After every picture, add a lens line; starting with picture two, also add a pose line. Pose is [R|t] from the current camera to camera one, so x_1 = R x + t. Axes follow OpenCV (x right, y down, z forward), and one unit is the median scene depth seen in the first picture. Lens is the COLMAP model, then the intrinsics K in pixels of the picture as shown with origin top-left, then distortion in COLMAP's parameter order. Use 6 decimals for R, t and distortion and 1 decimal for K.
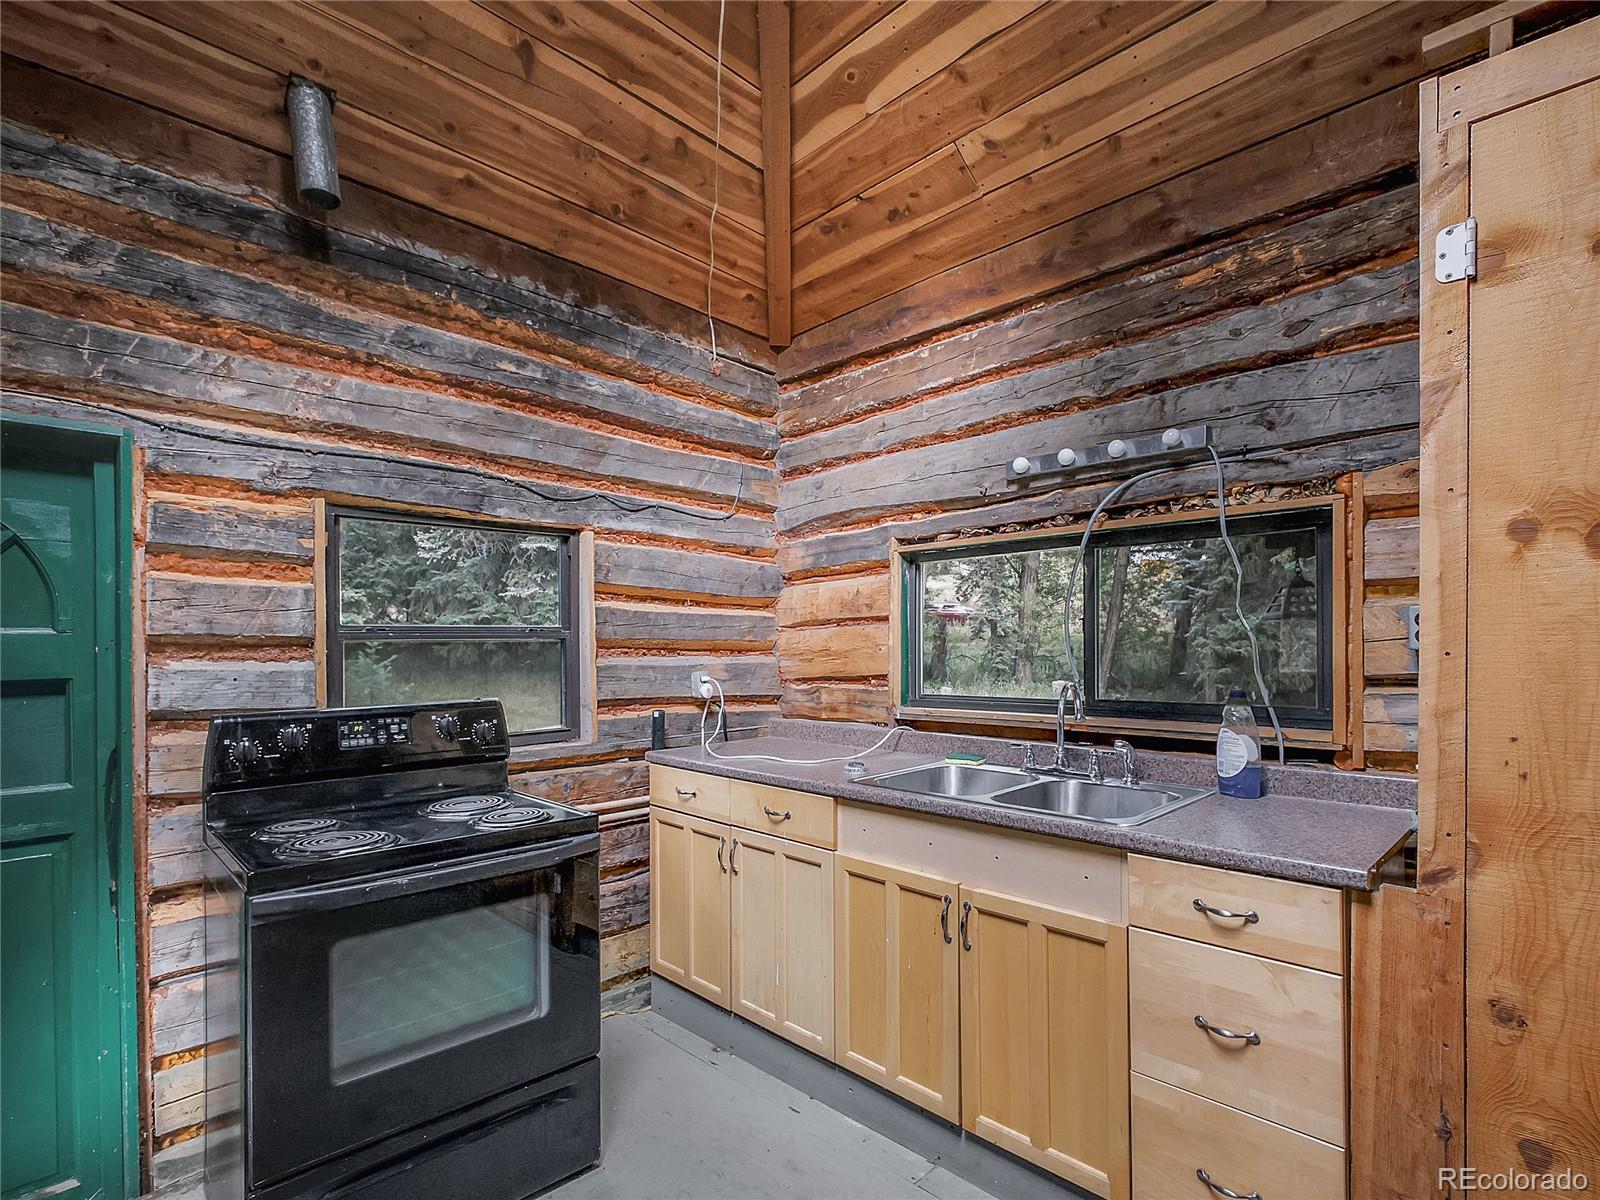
lens RADIAL K [[789.7, 0, 797.2], [0, 789.7, 646.2], [0, 0, 1]] dist [0.002494, 0.000157]
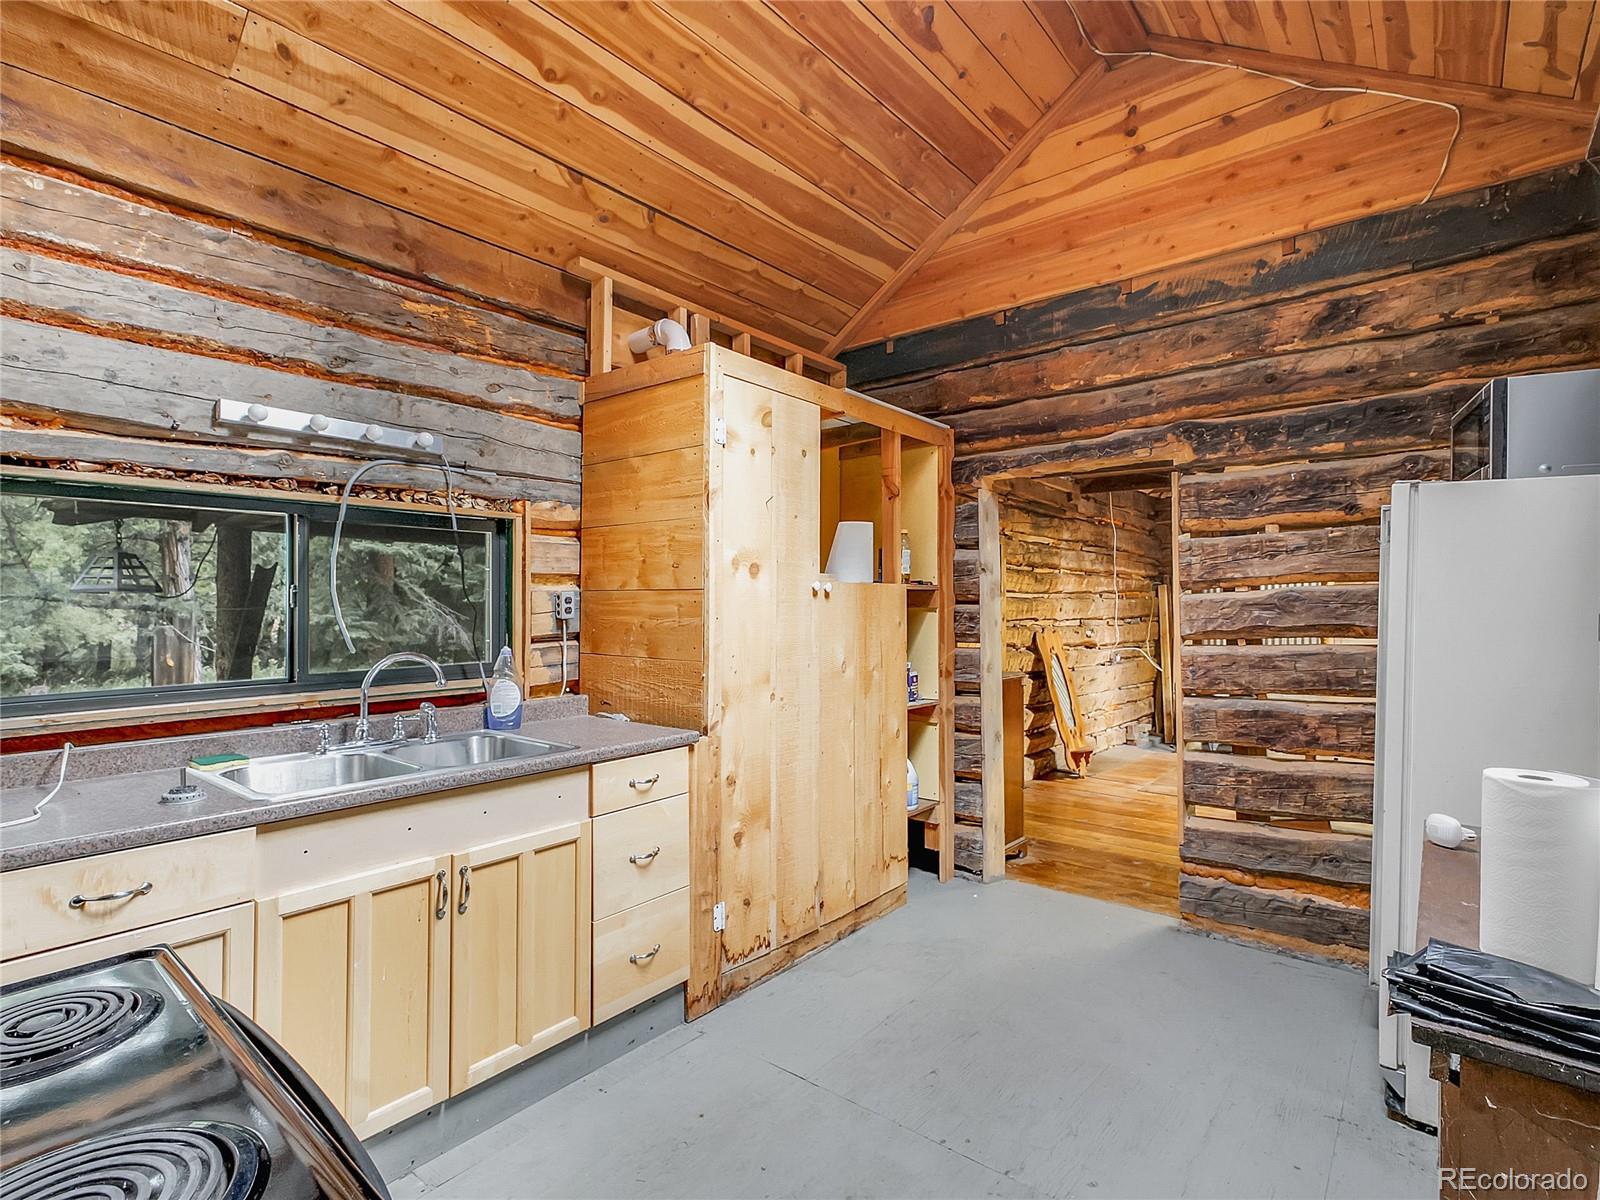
lens RADIAL K [[770.4, 0, 800.0], [0, 770.4, 600.0], [0, 0, 1]] dist [-0.001884, -0.000454]
pose [[-0.091855, 0.019983, 0.995572, -0.687018], [0.012954, 0.999738, -0.018872, 0.001348], [-0.995688, 0.011164, -0.092090, 0.541008]]
